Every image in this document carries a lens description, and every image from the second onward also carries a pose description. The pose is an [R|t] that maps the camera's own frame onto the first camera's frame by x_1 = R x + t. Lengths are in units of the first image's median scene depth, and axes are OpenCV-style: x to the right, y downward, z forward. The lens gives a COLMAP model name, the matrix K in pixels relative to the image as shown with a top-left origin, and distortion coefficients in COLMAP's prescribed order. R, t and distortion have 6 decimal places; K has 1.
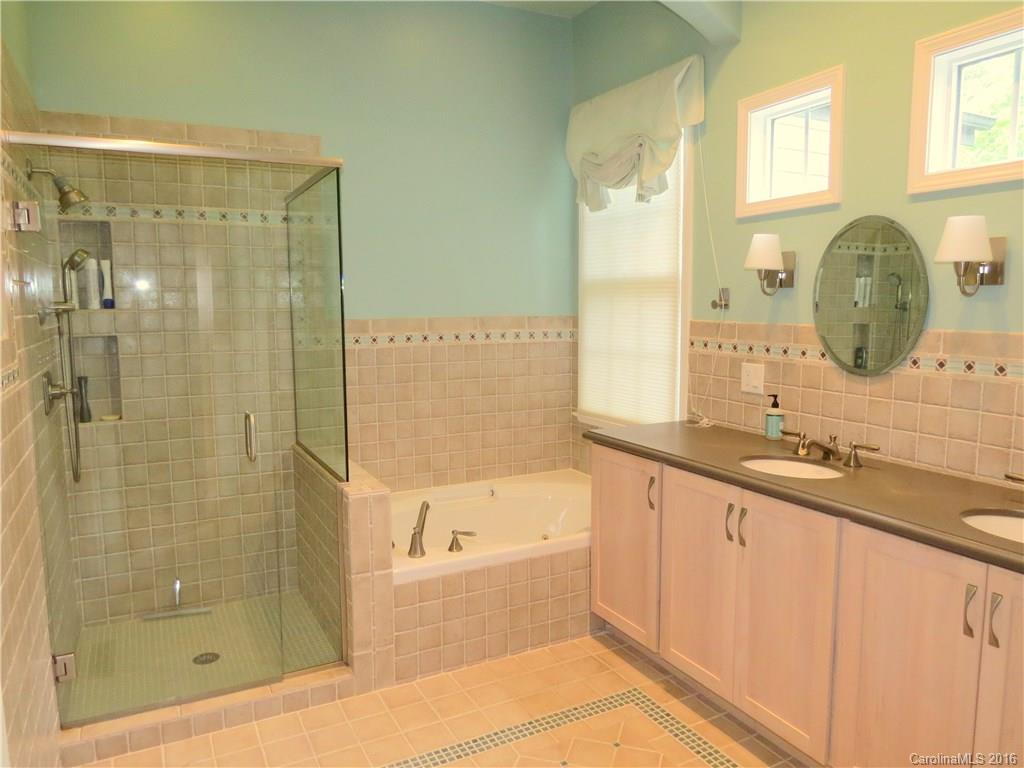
lens RADIAL K [[742.1, 0, 512.1], [0, 742.1, 381.1], [0, 0, 1]] dist [-0.005817, 0.001542]
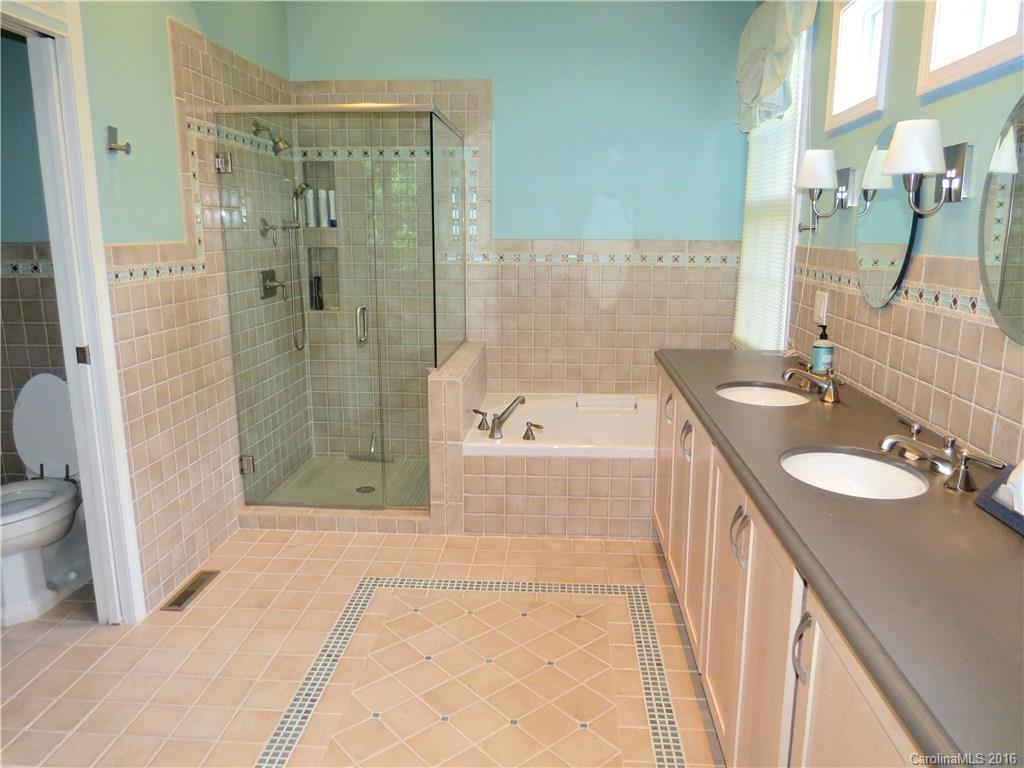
lens RADIAL K [[742.1, 0, 512.1], [0, 742.1, 381.1], [0, 0, 1]] dist [-0.005817, 0.001542]
pose [[0.851526, 0.114155, -0.511734, 0.487145], [-0.066300, 0.991620, 0.110882, 0.009990], [0.520103, -0.060491, 0.851959, -0.002425]]
